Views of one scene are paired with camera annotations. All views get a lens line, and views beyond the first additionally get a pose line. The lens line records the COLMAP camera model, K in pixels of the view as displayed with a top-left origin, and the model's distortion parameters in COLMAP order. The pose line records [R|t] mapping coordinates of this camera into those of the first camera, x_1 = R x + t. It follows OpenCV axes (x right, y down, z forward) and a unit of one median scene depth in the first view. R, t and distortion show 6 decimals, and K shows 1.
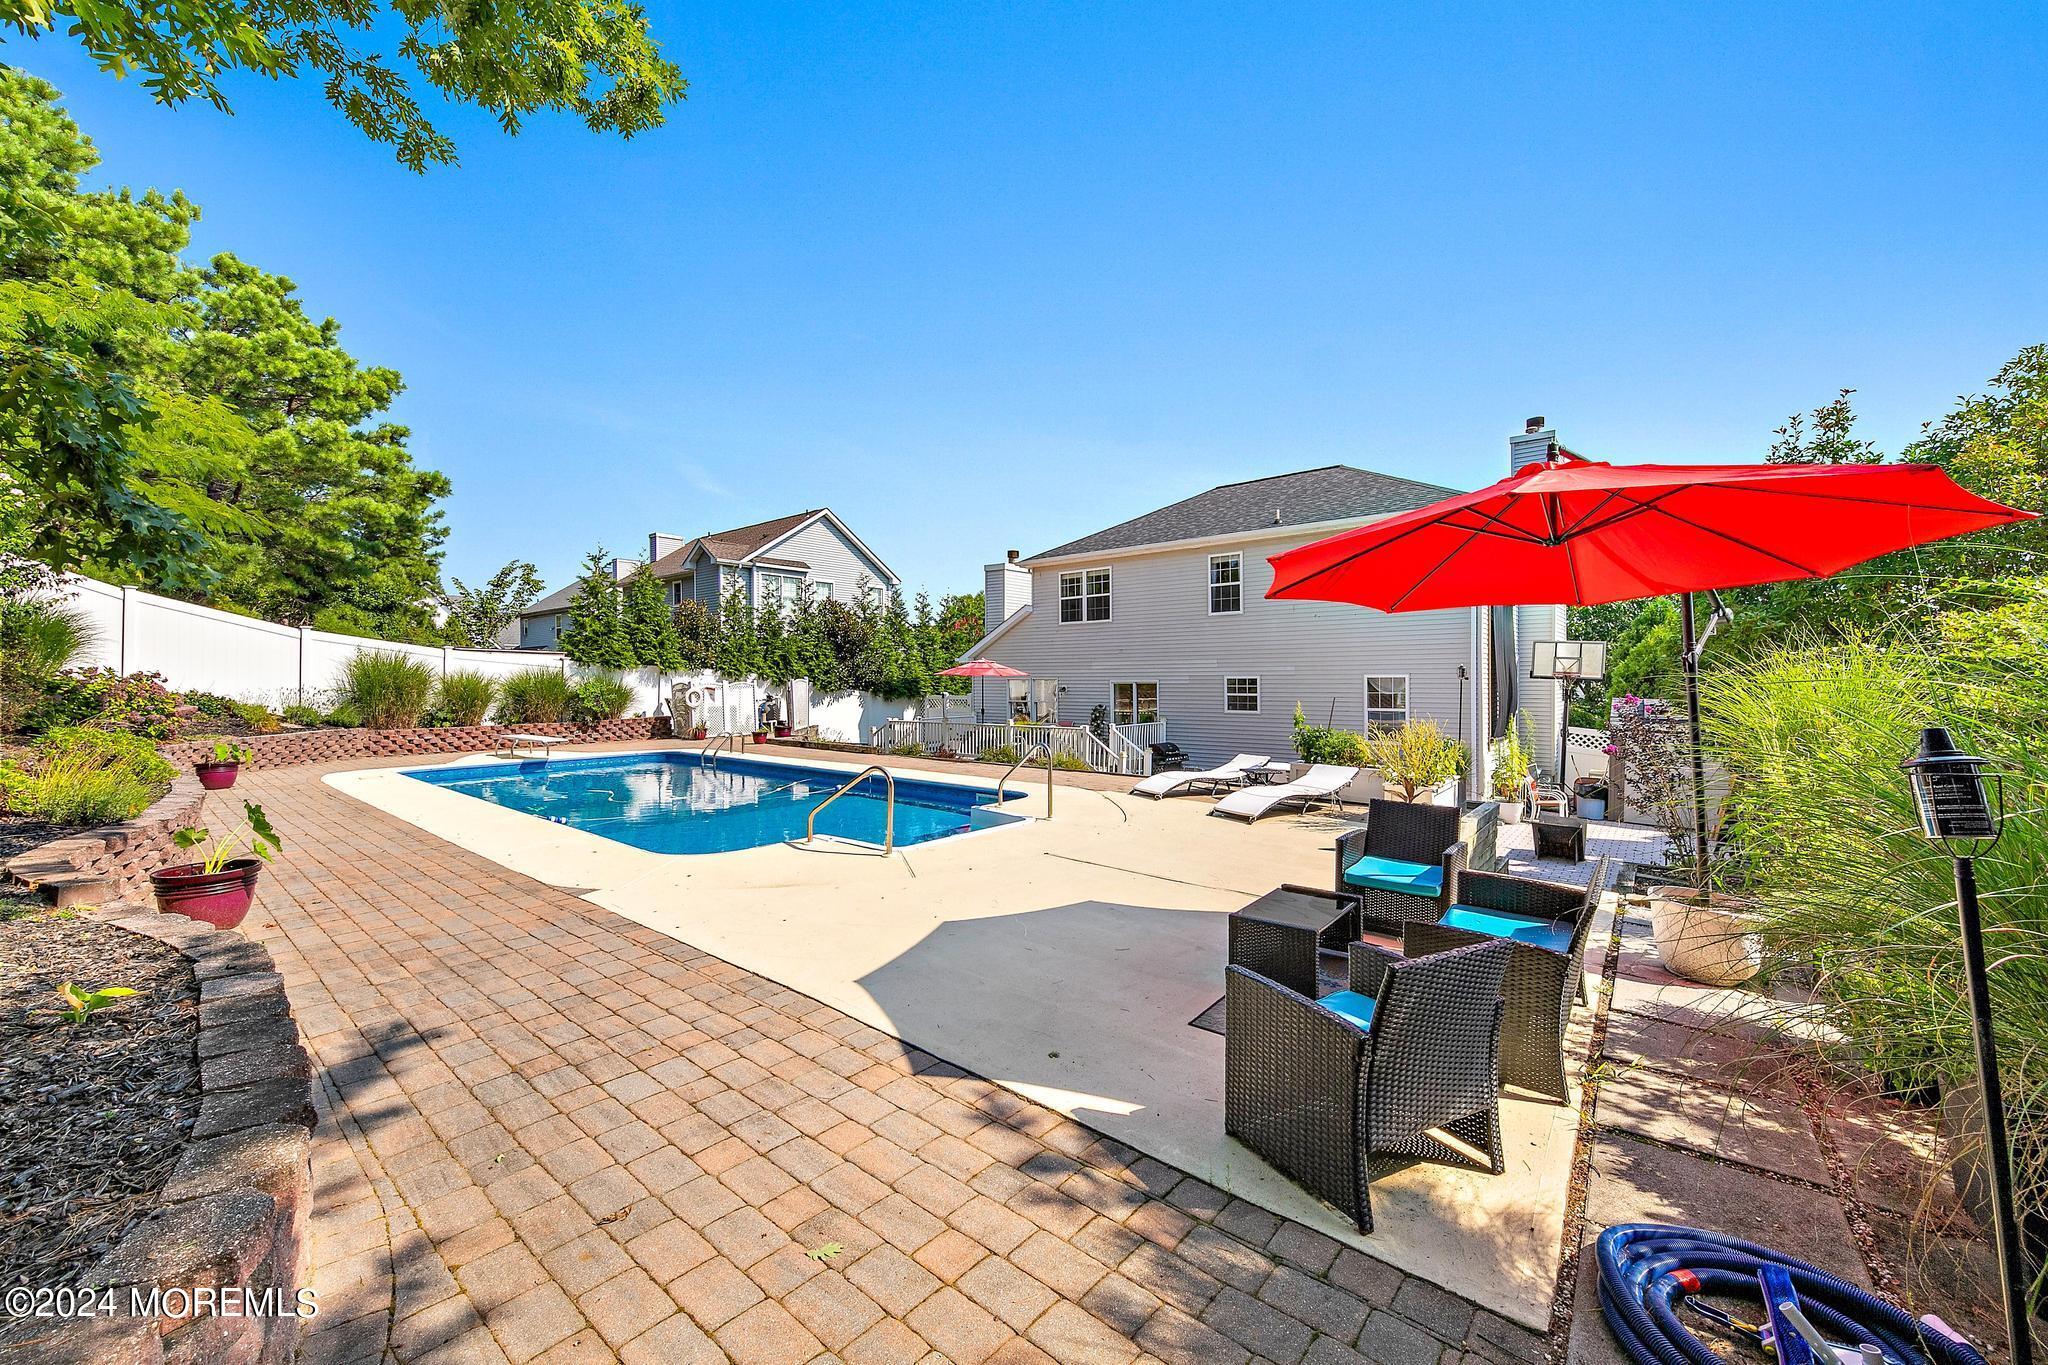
lens RADIAL K [[785.6, 0, 1028.0], [0, 785.6, 678.3], [0, 0, 1]] dist [0.006315, 0.000204]
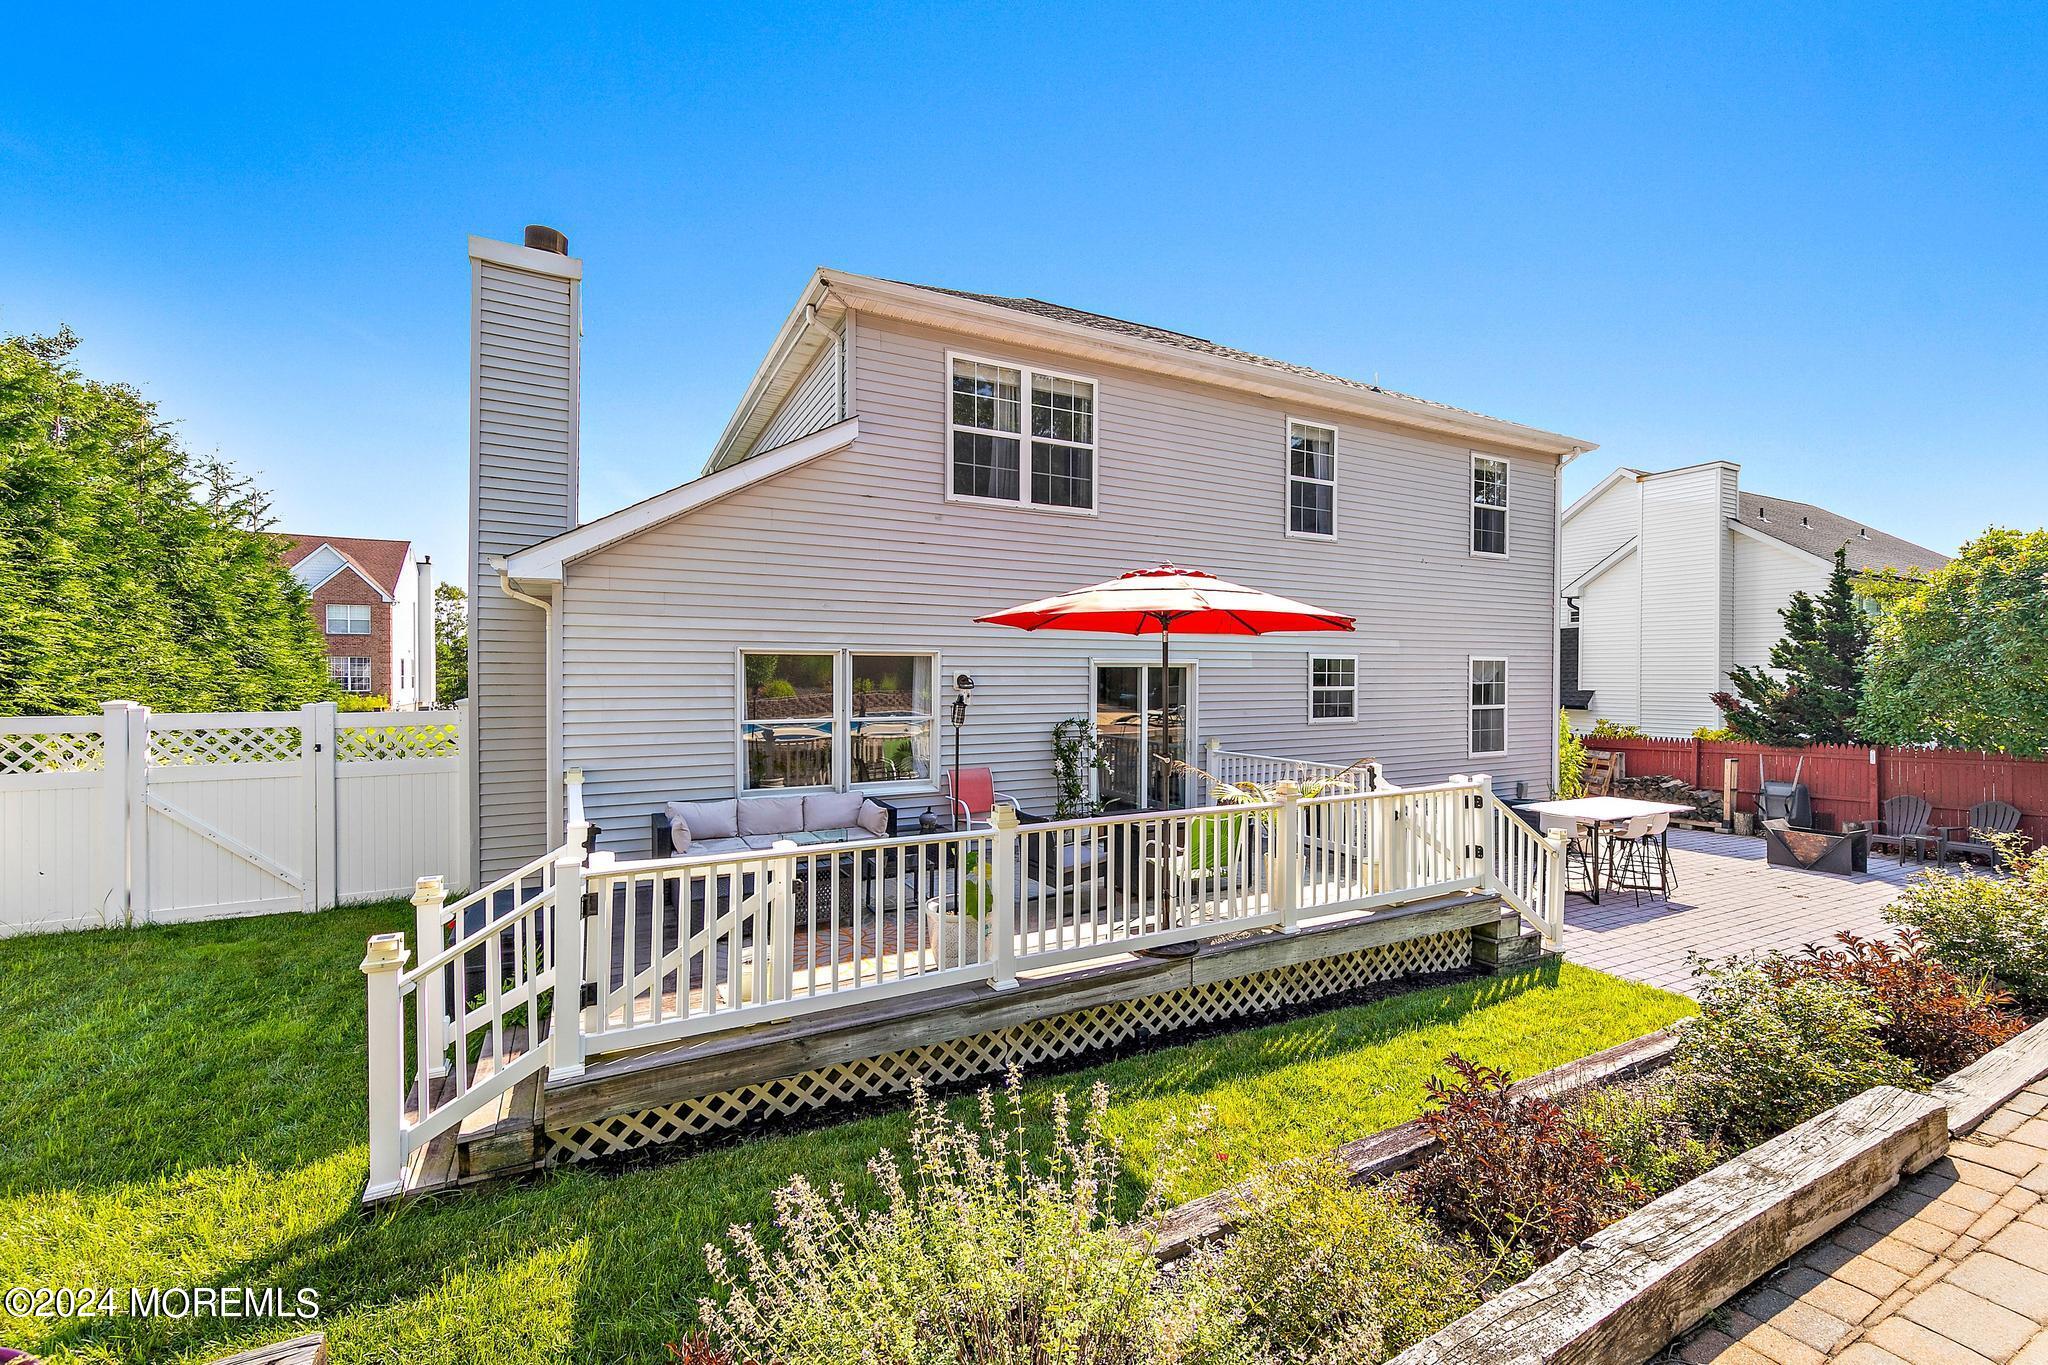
lens RADIAL K [[853.7, 0, 1027.1], [0, 853.7, 679.6], [0, 0, 1]] dist [0.002479, 0.000773]
pose [[0.376759, -0.001629, 0.926310, -0.354646], [-0.004849, 0.999981, 0.003730, 0.013069], [-0.926298, -0.005897, 0.376744, 0.959170]]
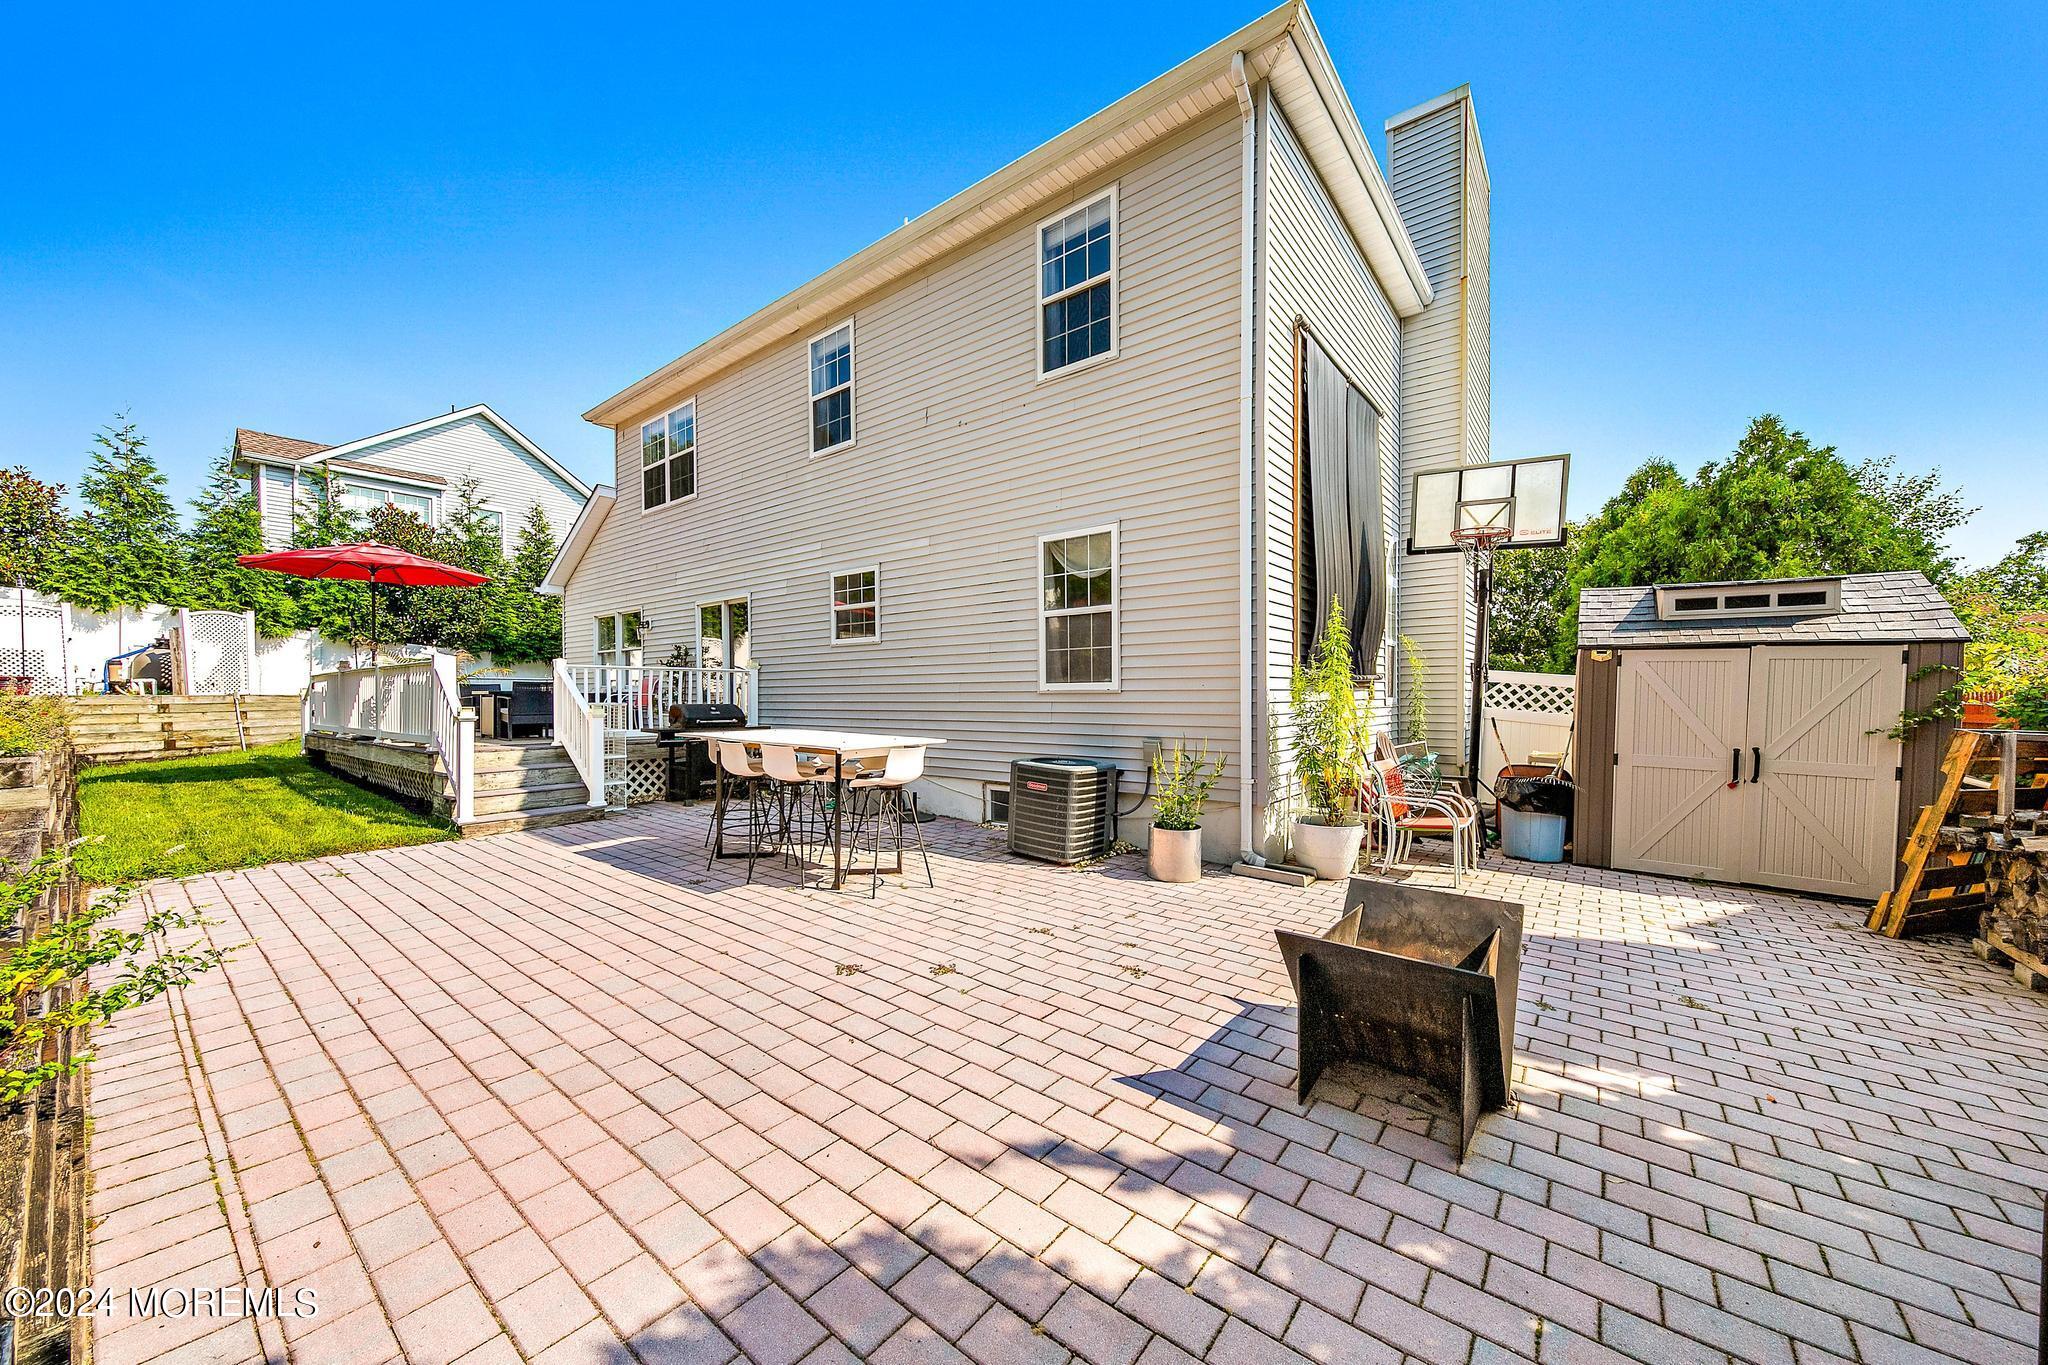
lens RADIAL K [[736.6, 0, 1026.4], [0, 736.6, 701.2], [0, 0, 1]] dist [0.008854, -0.000128]
pose [[0.999775, 0.001553, 0.021139, 0.367335], [-0.001735, 0.999961, 0.008617, 0.076363], [-0.021125, -0.008652, 0.999739, 0.516309]]
